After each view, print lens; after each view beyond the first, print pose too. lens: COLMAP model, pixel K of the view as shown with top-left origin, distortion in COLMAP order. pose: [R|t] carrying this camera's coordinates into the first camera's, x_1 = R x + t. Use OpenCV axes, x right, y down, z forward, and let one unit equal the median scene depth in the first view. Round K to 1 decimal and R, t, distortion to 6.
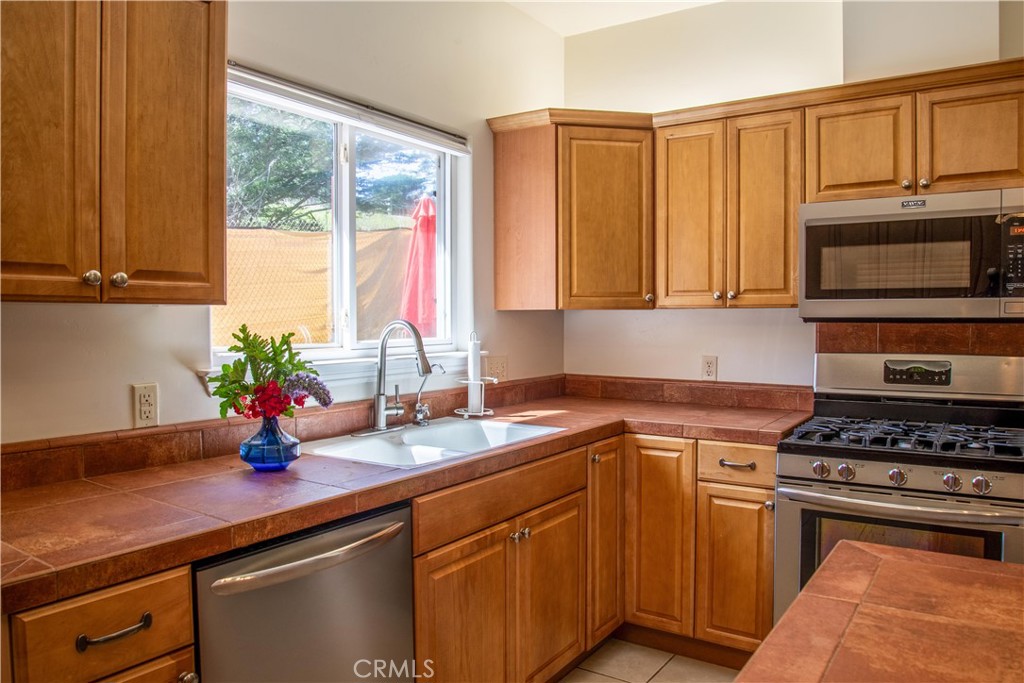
lens RADIAL K [[721.9, 0, 512.0], [0, 721.9, 341.5], [0, 0, 1]] dist [-0.079694, 0.009465]
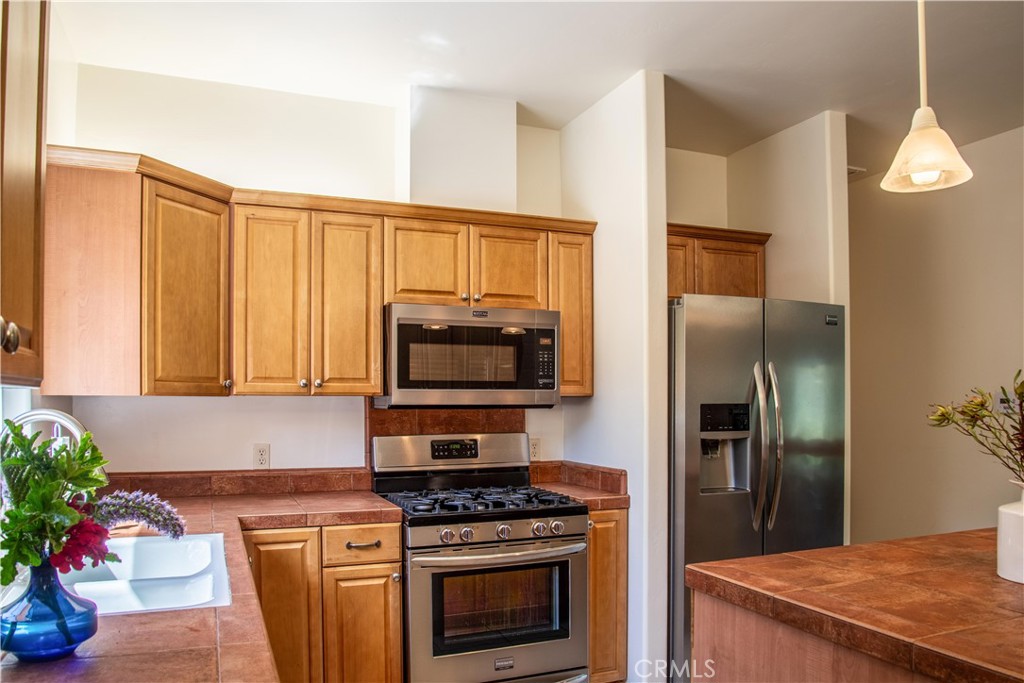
lens RADIAL K [[714.7, 0, 470.3], [0, 714.7, 411.1], [0, 0, 1]] dist [-0.078005, 0.003015]
pose [[0.579397, -0.008141, 0.815005, -0.429425], [0.028208, 0.999551, -0.010068, -0.008910], [-0.814557, 0.028823, 0.579367, 0.251679]]
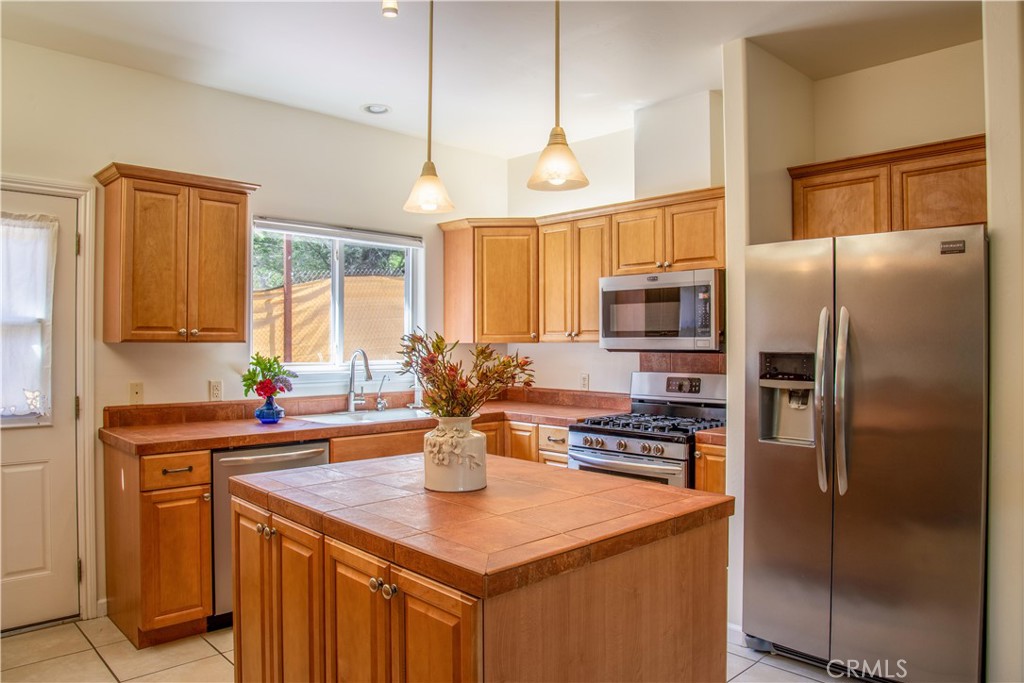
lens RADIAL K [[695.7, 0, 512.0], [0, 695.7, 341.5], [0, 0, 1]] dist [-0.126613, 0.066239]
pose [[0.978690, 0.002521, -0.205328, 0.521139], [-0.009713, 0.999374, -0.034023, 0.004261], [0.205114, 0.035293, 0.978102, -0.547689]]
